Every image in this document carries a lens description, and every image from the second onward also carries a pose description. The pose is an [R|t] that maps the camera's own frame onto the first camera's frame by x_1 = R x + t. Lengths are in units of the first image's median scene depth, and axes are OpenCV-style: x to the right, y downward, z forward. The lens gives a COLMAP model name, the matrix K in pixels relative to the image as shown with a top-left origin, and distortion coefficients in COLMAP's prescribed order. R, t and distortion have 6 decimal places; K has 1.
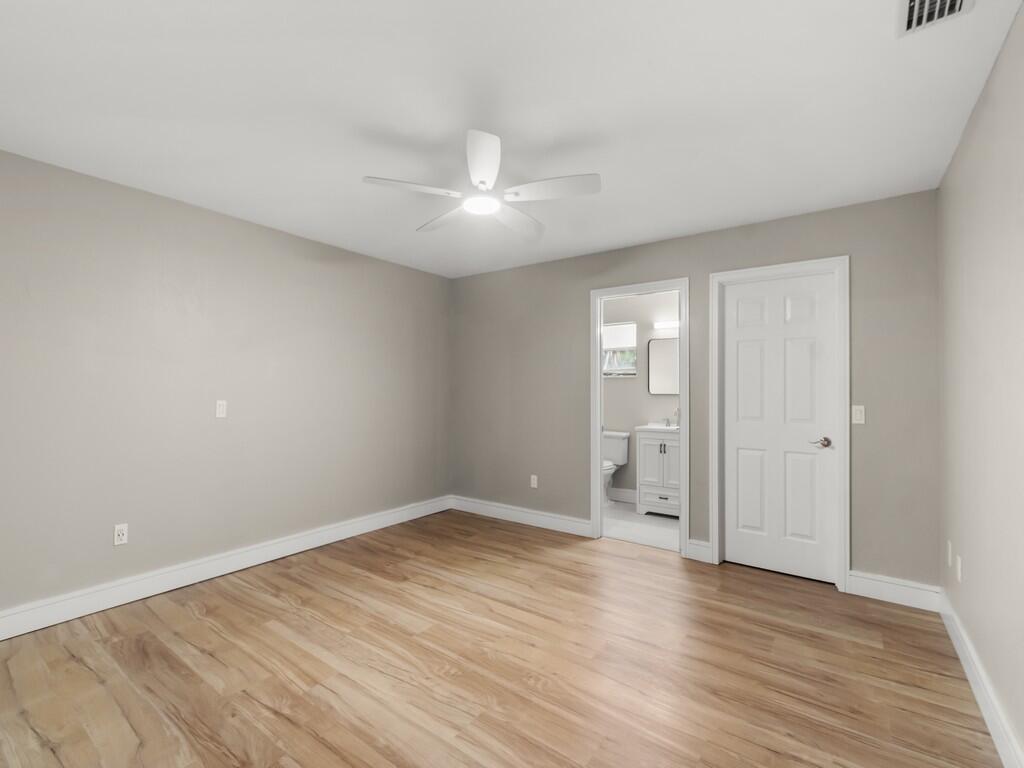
lens RADIAL K [[457.8, 0, 503.6], [0, 457.8, 384.2], [0, 0, 1]] dist [0.000611, -0.001575]
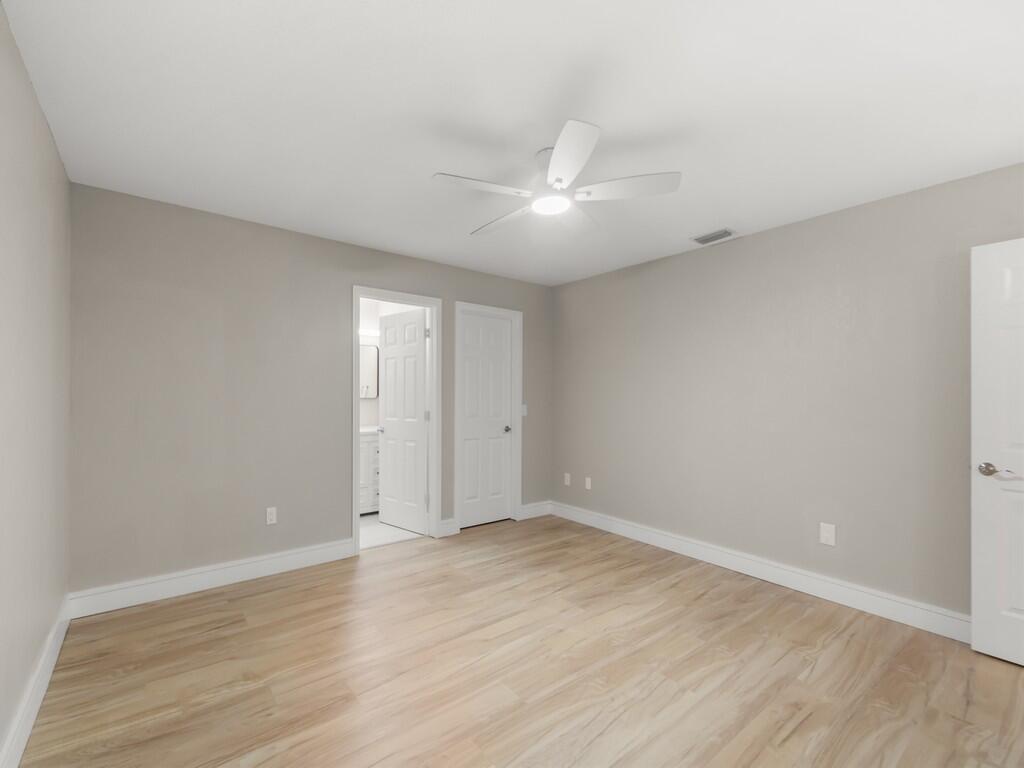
lens RADIAL K [[413.4, 0, 515.5], [0, 413.4, 390.3], [0, 0, 1]] dist [0.001770, -0.000233]
pose [[0.299480, 0.008503, 0.954065, -0.620852], [-0.017066, 0.999848, -0.003554, 0.000949], [-0.953950, -0.015218, 0.299579, 0.553223]]
